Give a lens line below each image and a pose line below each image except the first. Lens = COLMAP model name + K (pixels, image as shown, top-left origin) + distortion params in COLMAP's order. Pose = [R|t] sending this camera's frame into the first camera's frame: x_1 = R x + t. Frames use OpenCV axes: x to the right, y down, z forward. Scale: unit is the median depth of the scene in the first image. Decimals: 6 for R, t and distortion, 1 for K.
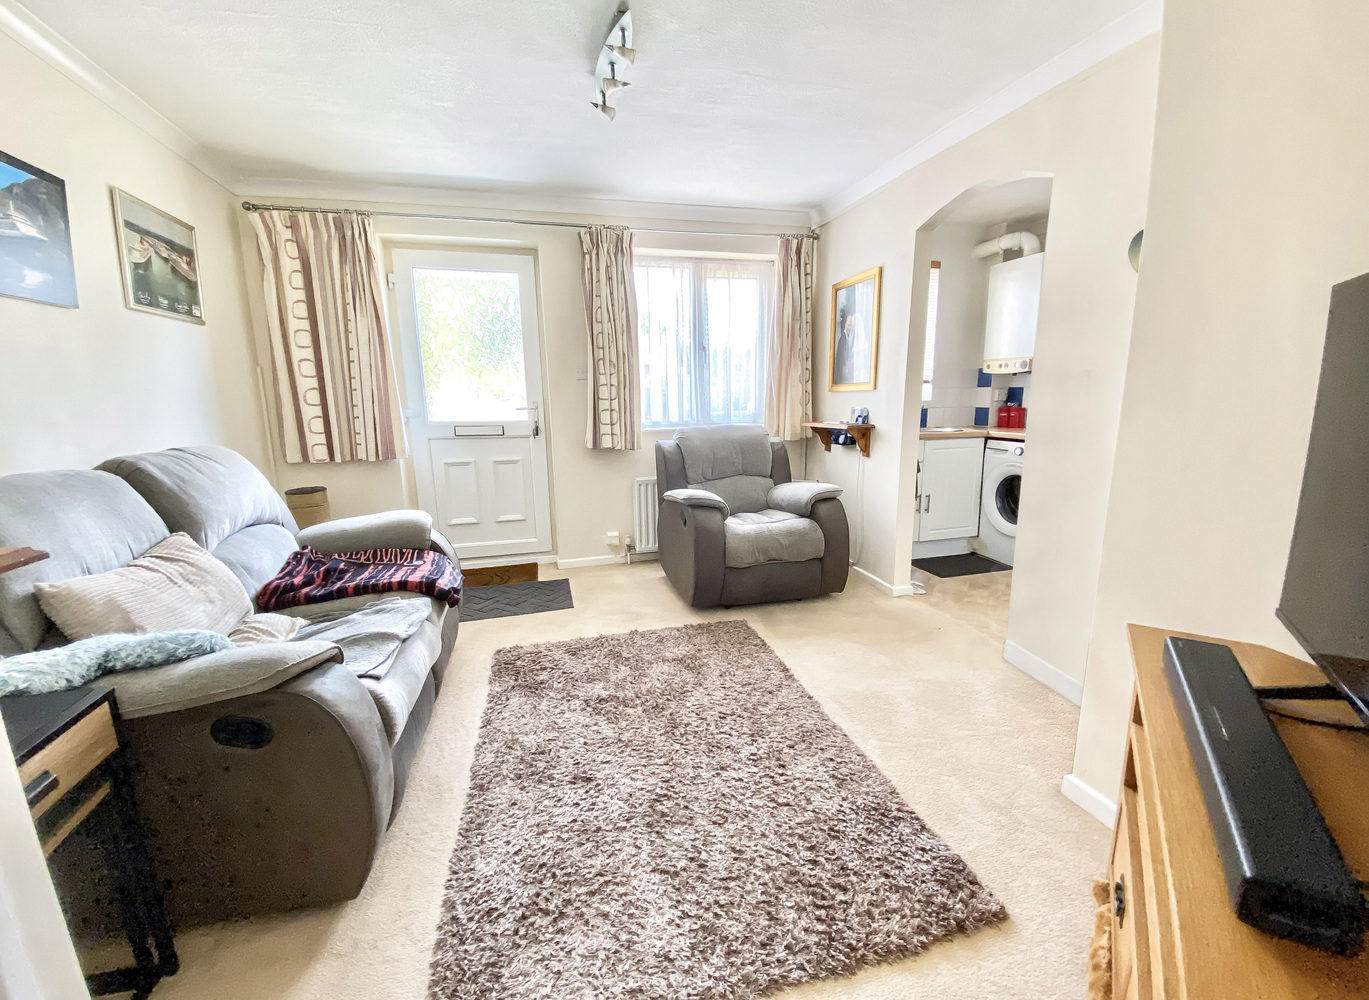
lens RADIAL K [[564.6, 0, 682.6], [0, 564.6, 497.4], [0, 0, 1]] dist [0.000019, -0.000015]
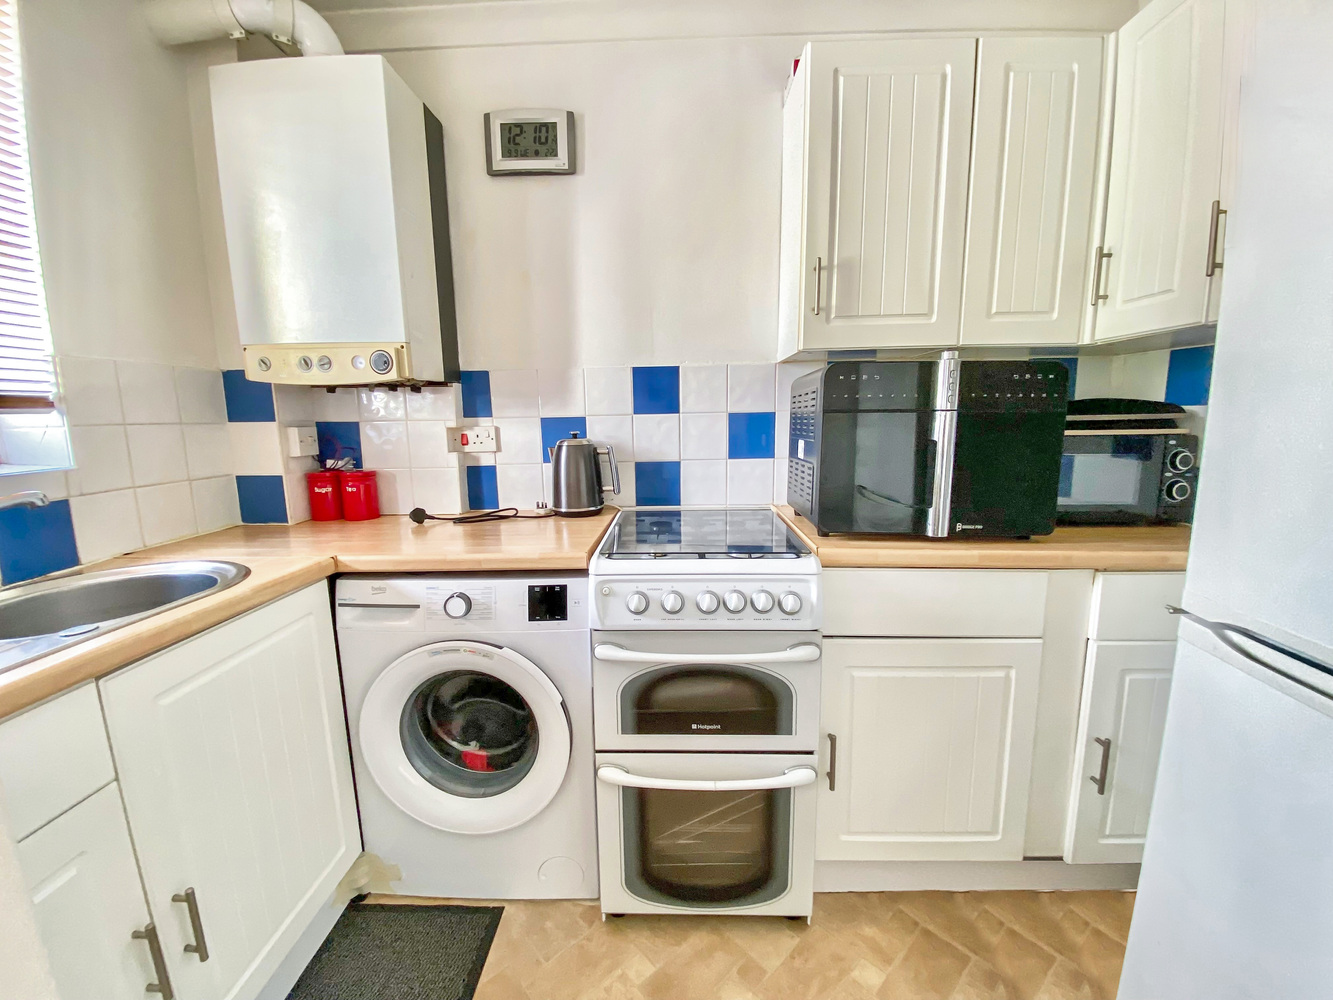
lens RADIAL K [[541.0, 0, 656.3], [0, 541.0, 496.4], [0, 0, 1]] dist [-0.002215, -0.000285]
pose [[0.292580, -0.146576, 0.944940, 0.285989], [0.181135, 0.978787, 0.095741, -0.139338], [-0.938929, 0.143150, 0.312924, 0.678478]]
